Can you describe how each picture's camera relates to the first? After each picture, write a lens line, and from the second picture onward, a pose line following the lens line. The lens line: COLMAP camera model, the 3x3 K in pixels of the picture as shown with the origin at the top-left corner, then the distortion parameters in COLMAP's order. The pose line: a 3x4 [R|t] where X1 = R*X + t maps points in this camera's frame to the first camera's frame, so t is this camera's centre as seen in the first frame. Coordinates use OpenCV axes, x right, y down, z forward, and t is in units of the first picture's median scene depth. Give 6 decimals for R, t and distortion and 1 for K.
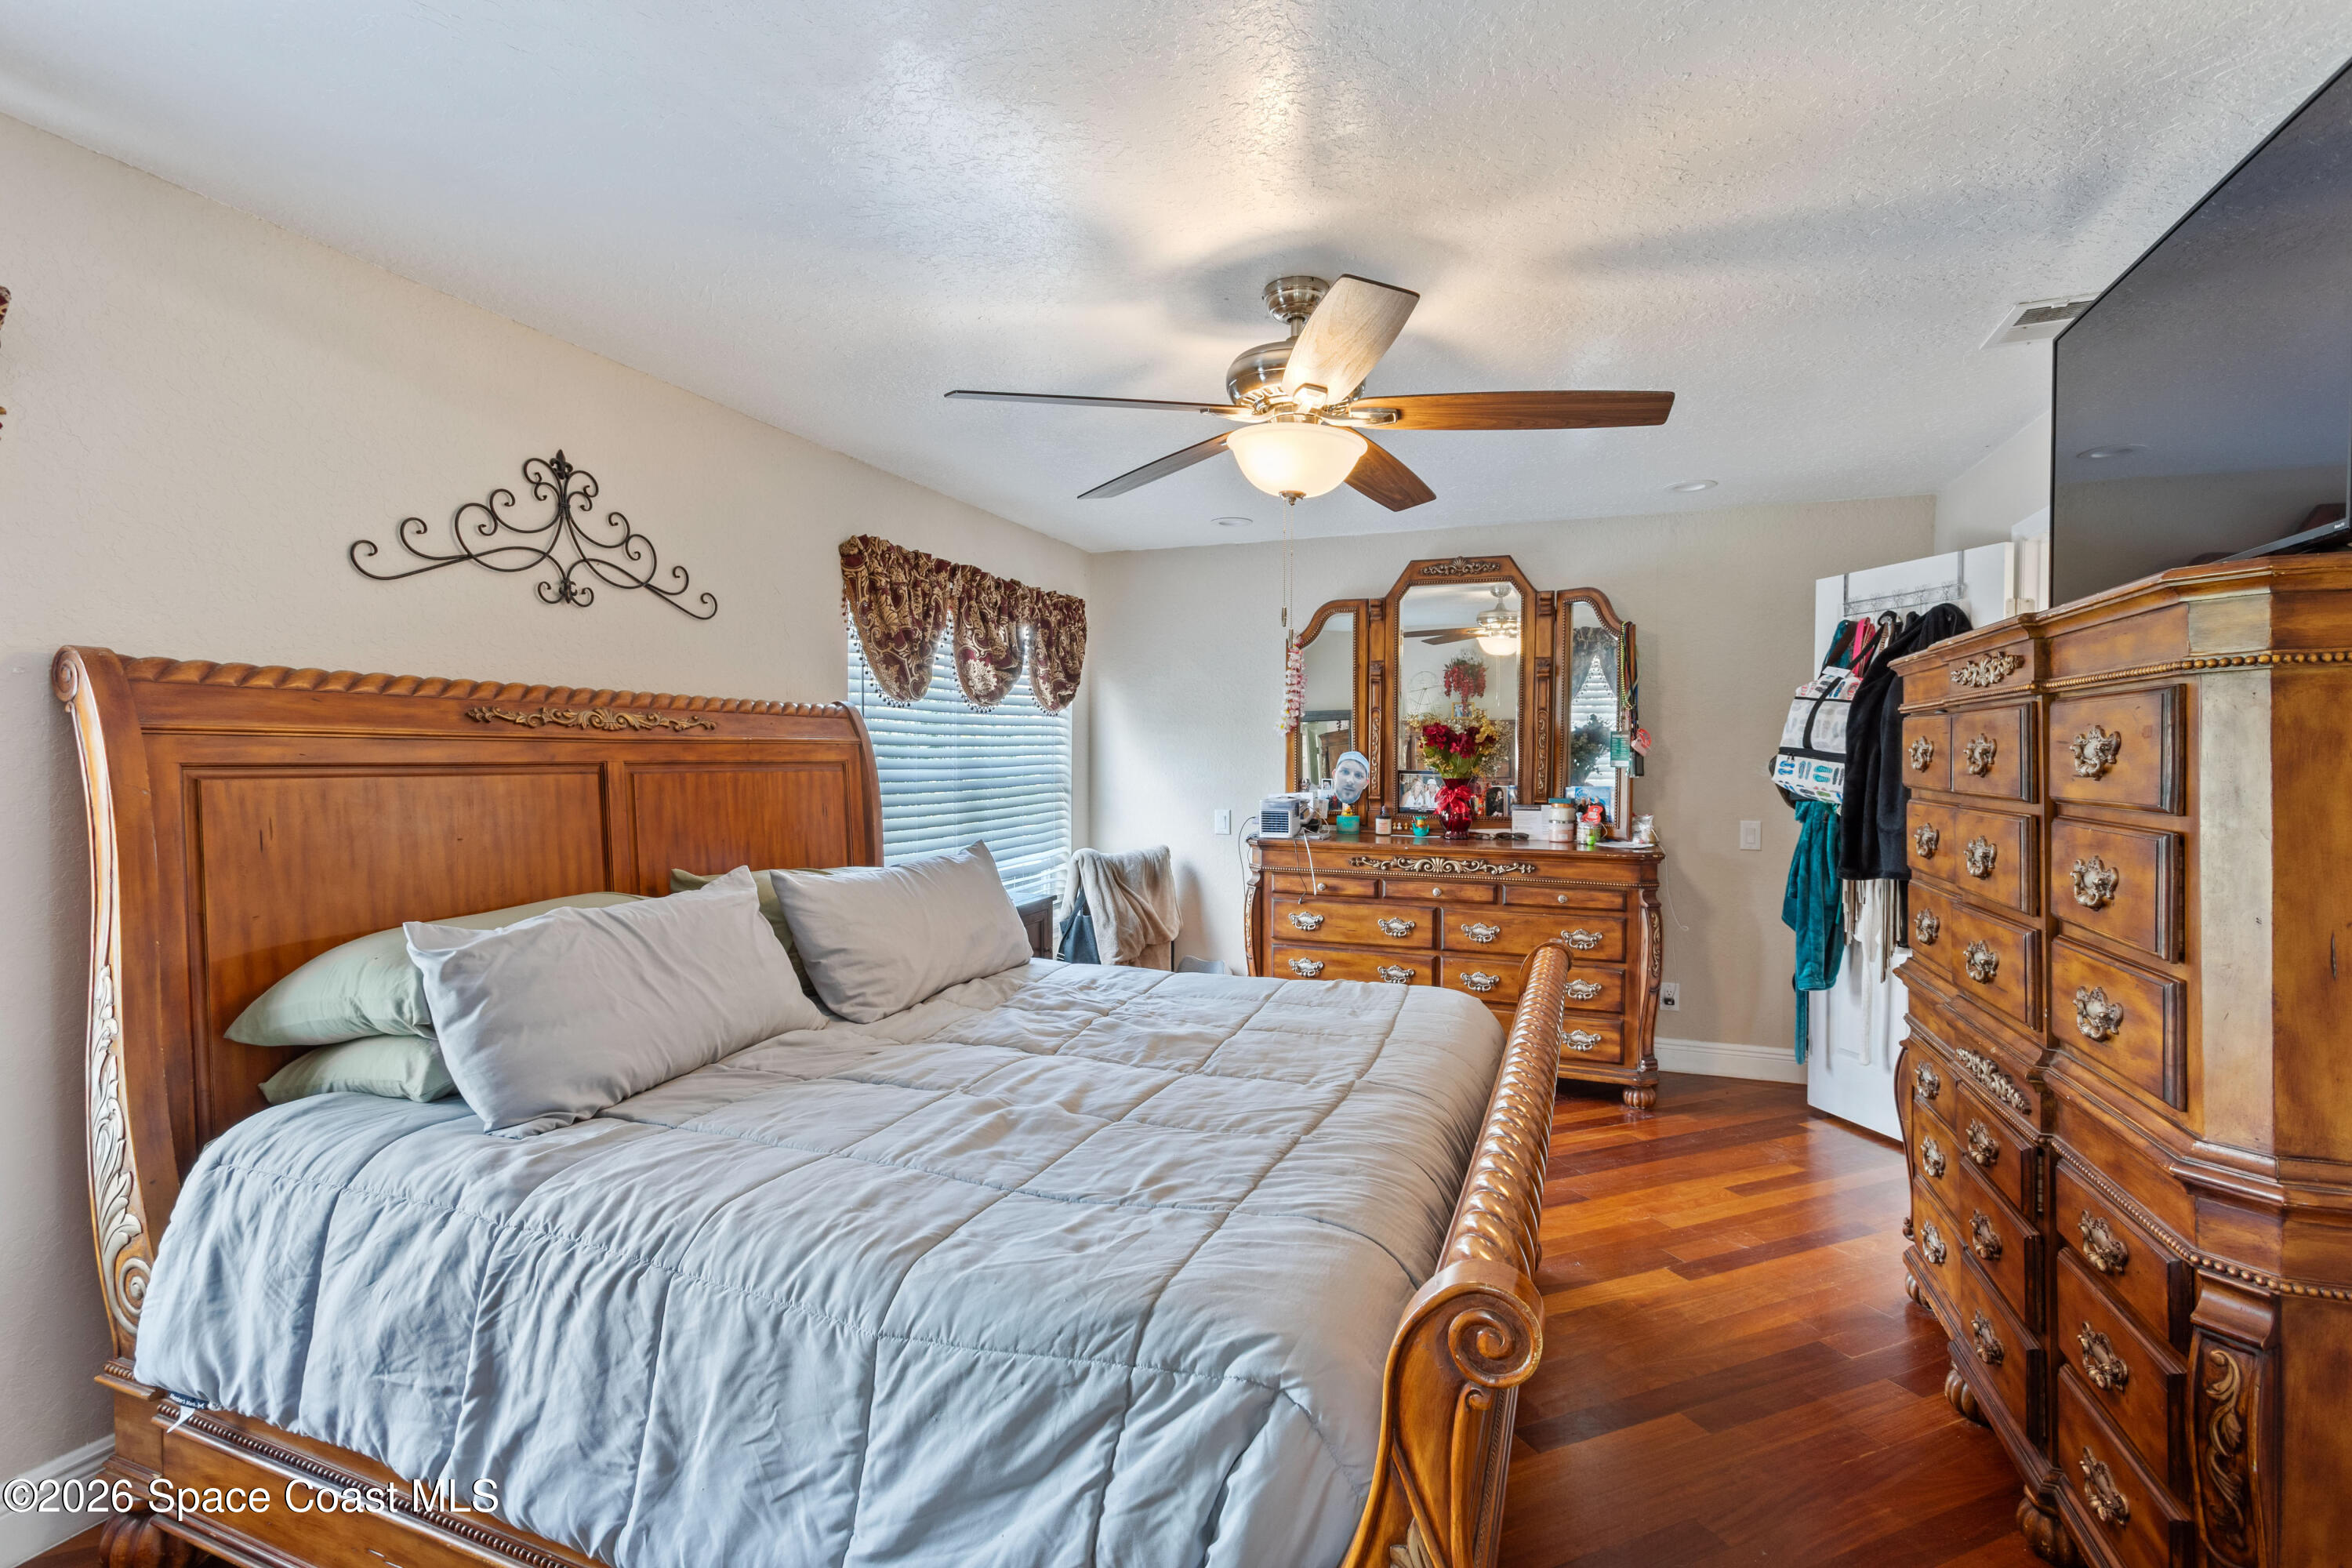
lens RADIAL K [[1109.0, 0, 1156.1], [0, 1109.0, 778.2], [0, 0, 1]] dist [-0.000132, 0.002474]
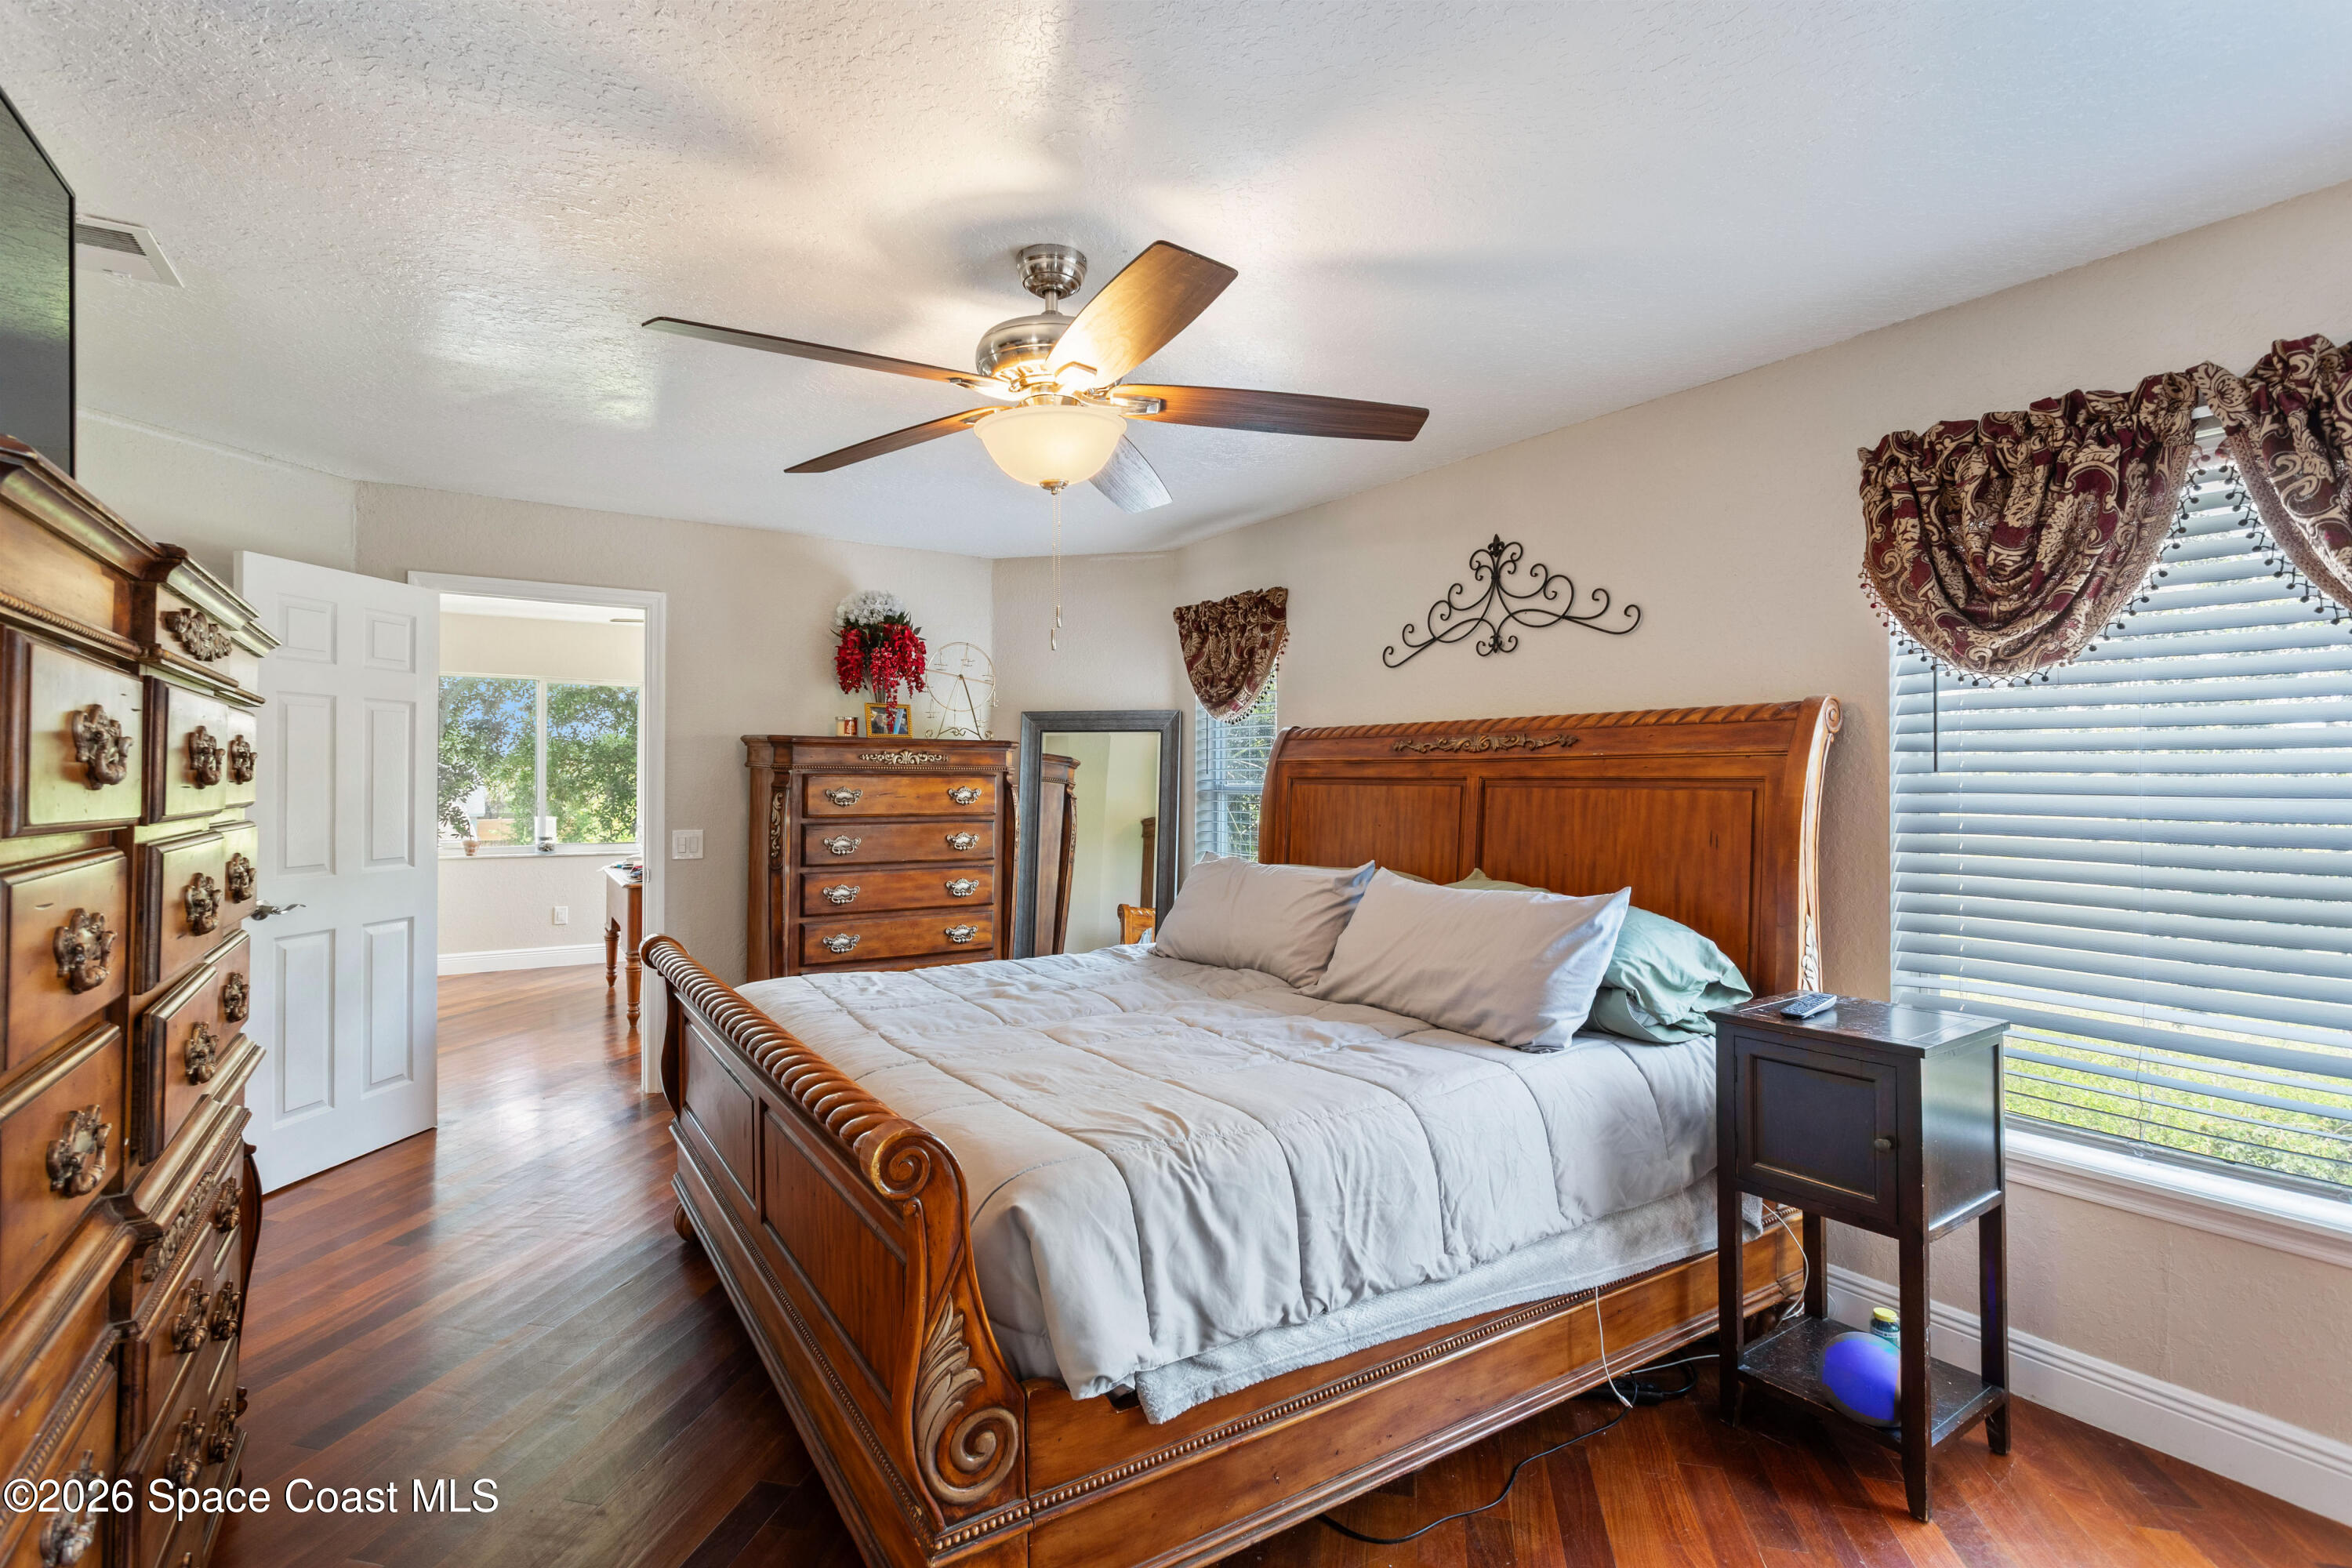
lens RADIAL K [[1109.0, 0, 1152.2], [0, 1109.0, 767.6], [0, 0, 1]] dist [-0.000132, 0.002474]
pose [[-0.596490, -0.005982, -0.802598, 0.701556], [-0.016435, 0.999854, 0.004762, -0.024593], [0.802452, 0.016032, -0.596501, 1.393302]]
